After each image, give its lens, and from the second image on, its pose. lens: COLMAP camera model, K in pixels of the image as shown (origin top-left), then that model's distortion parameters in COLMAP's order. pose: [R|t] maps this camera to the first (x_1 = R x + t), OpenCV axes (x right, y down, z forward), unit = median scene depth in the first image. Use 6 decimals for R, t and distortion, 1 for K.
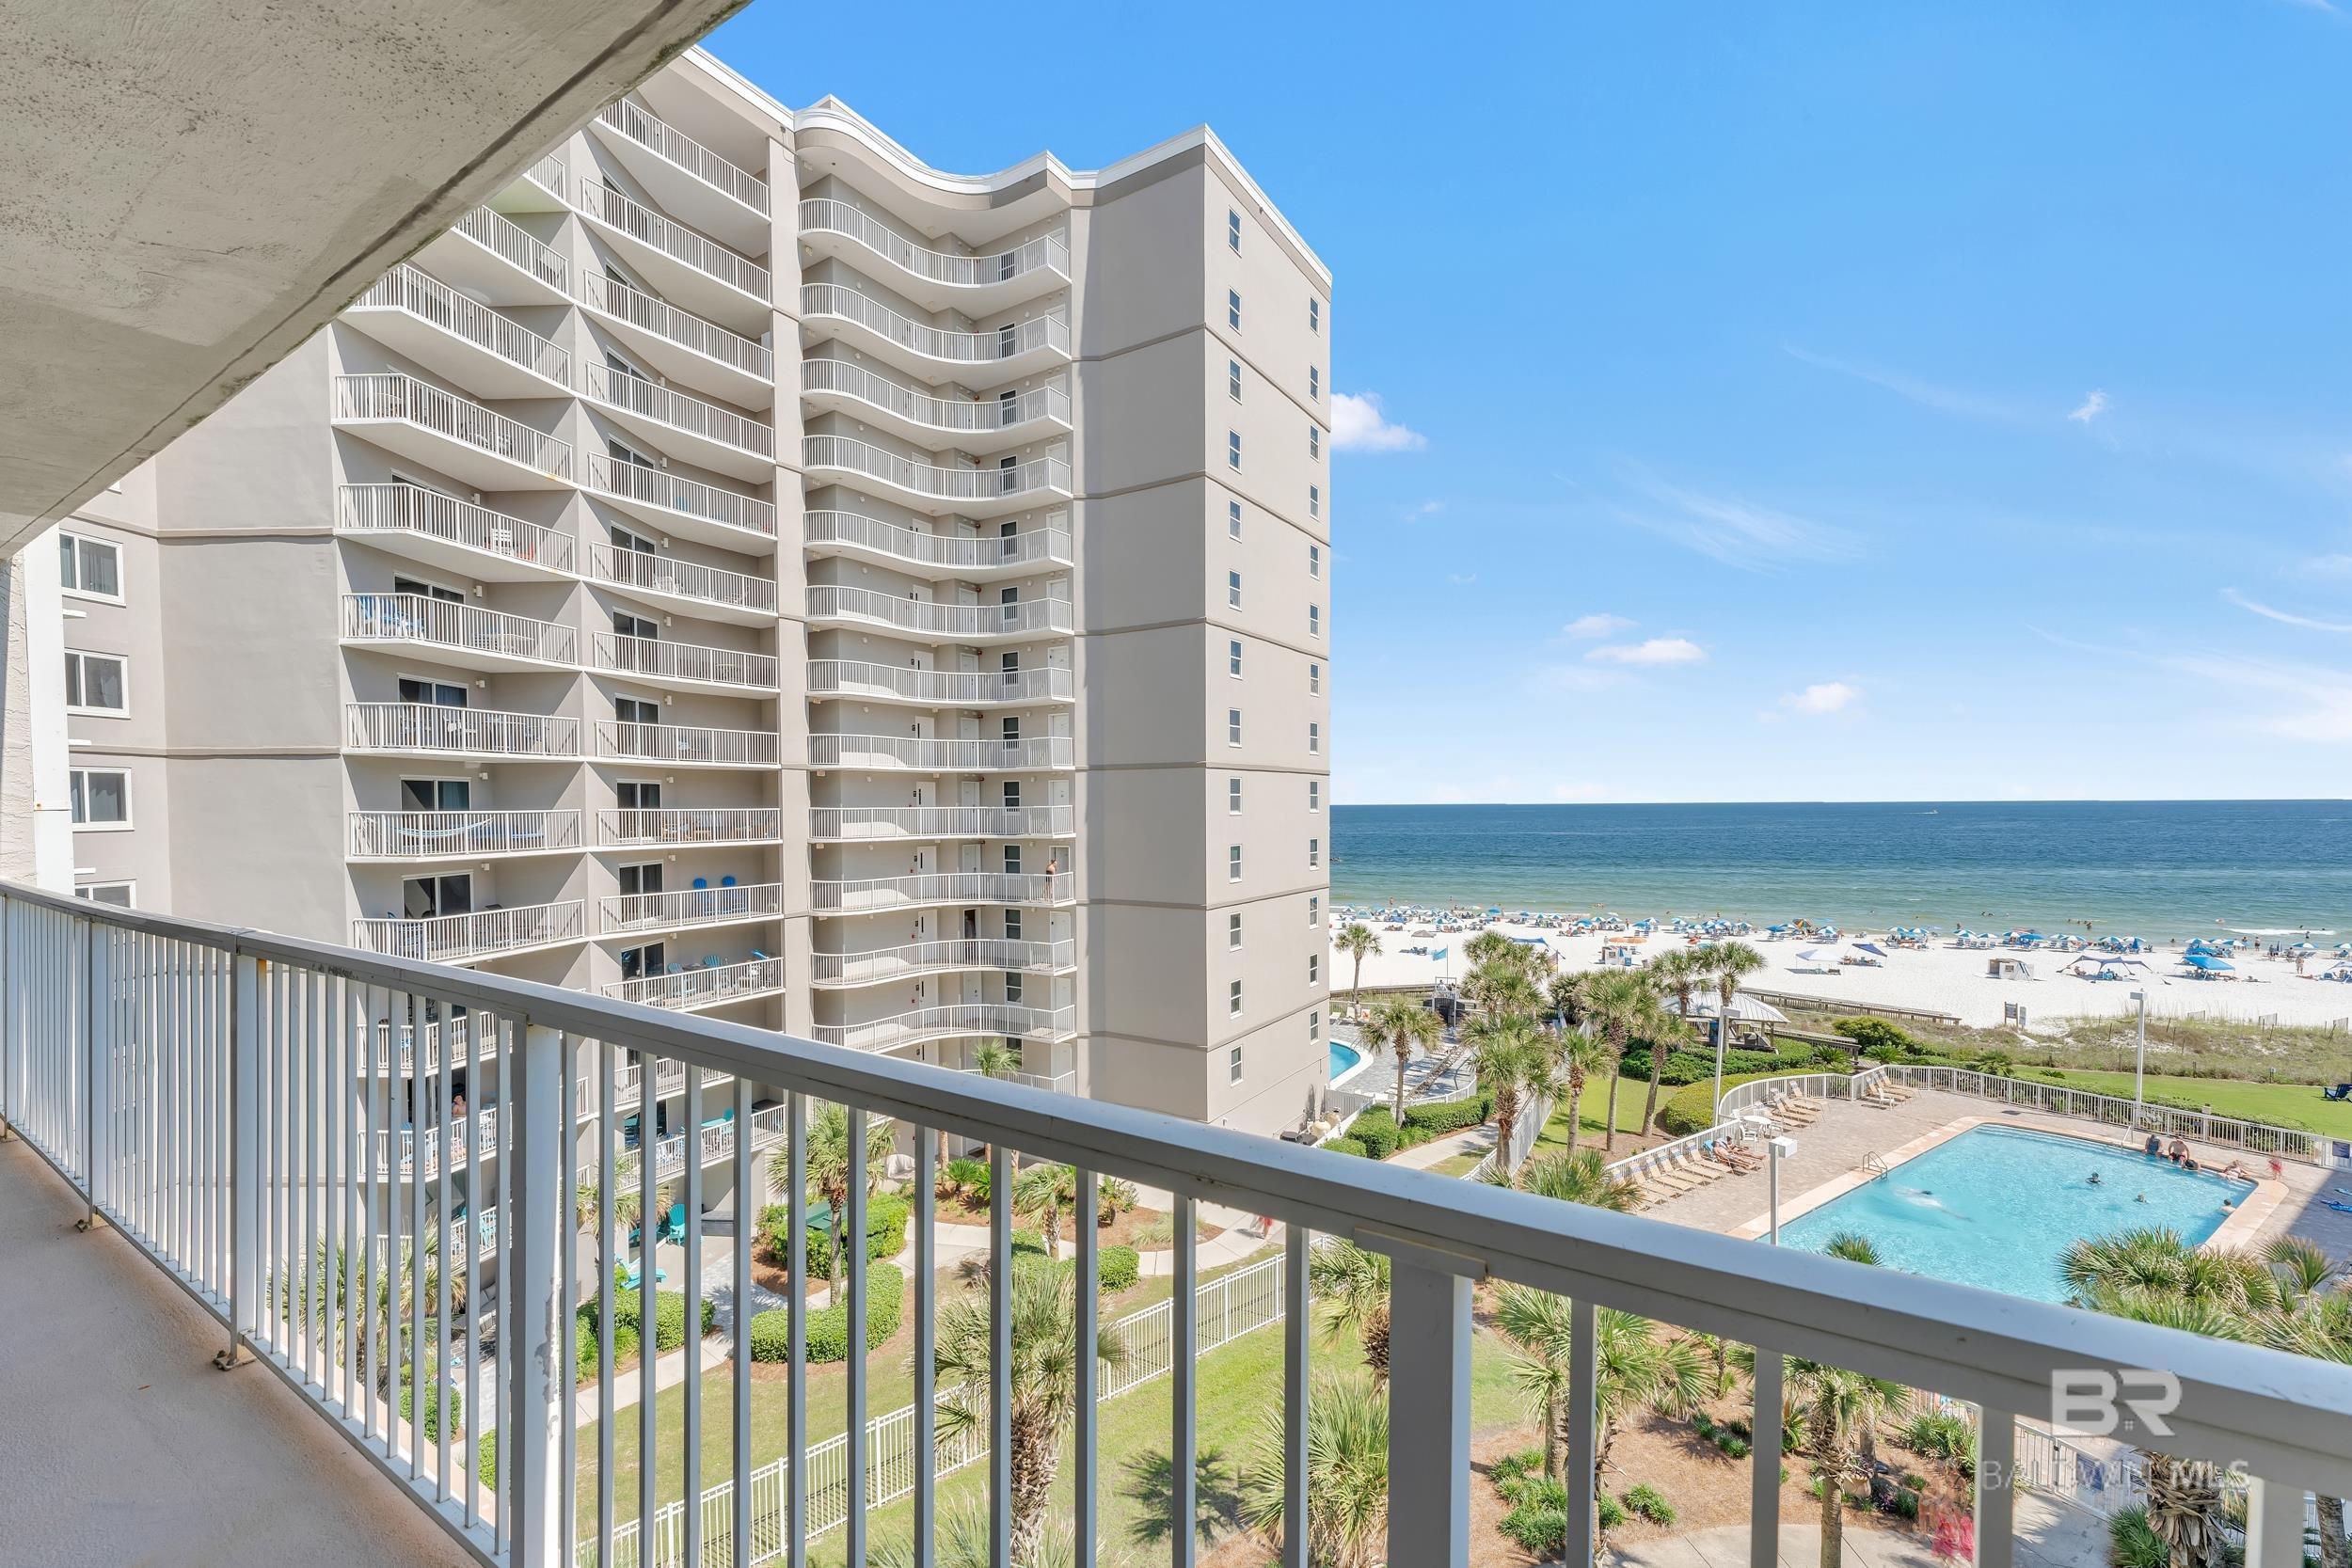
lens RADIAL K [[946.9, 0, 1166.9], [0, 946.9, 784.8], [0, 0, 1]] dist [-0.009767, 0.000389]
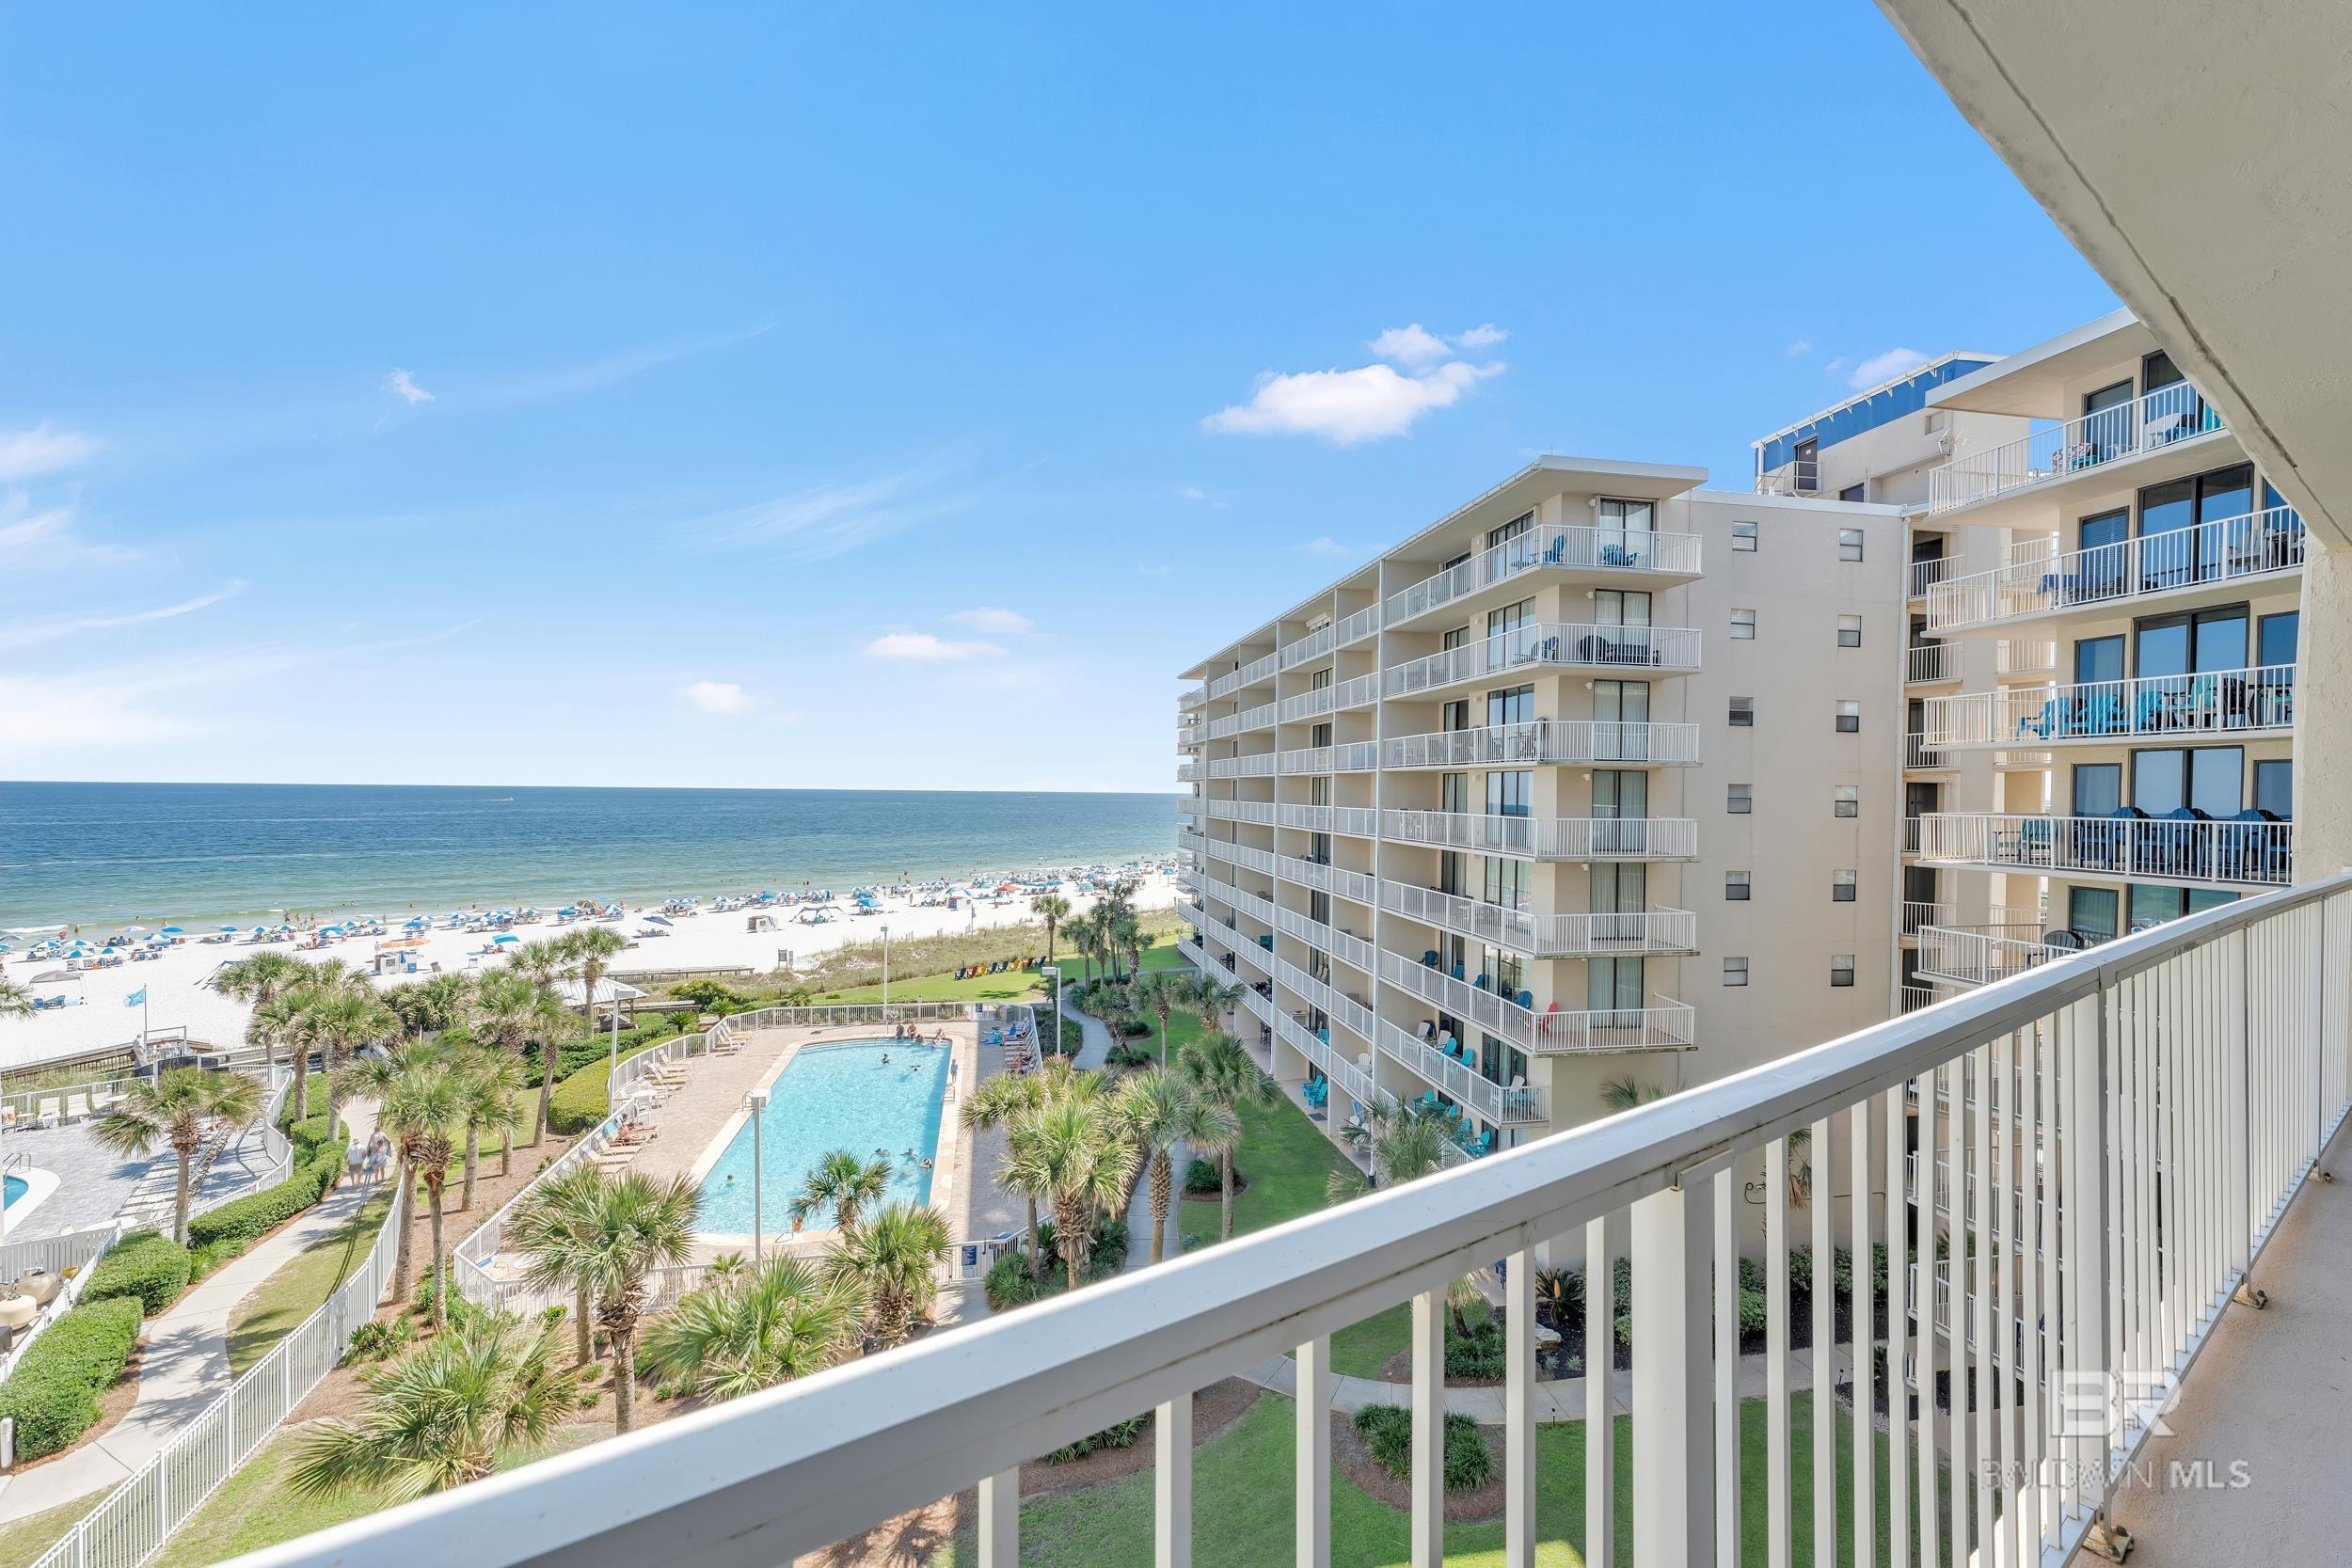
lens RADIAL K [[946.9, 0, 1166.9], [0, 946.9, 784.8], [0, 0, 1]] dist [-0.009767, 0.000389]
pose [[0.367243, 0.015844, 0.929990, -0.109822], [-0.031945, 0.999480, -0.004413, 0.002741], [-0.929576, -0.028088, 0.367558, 0.082550]]
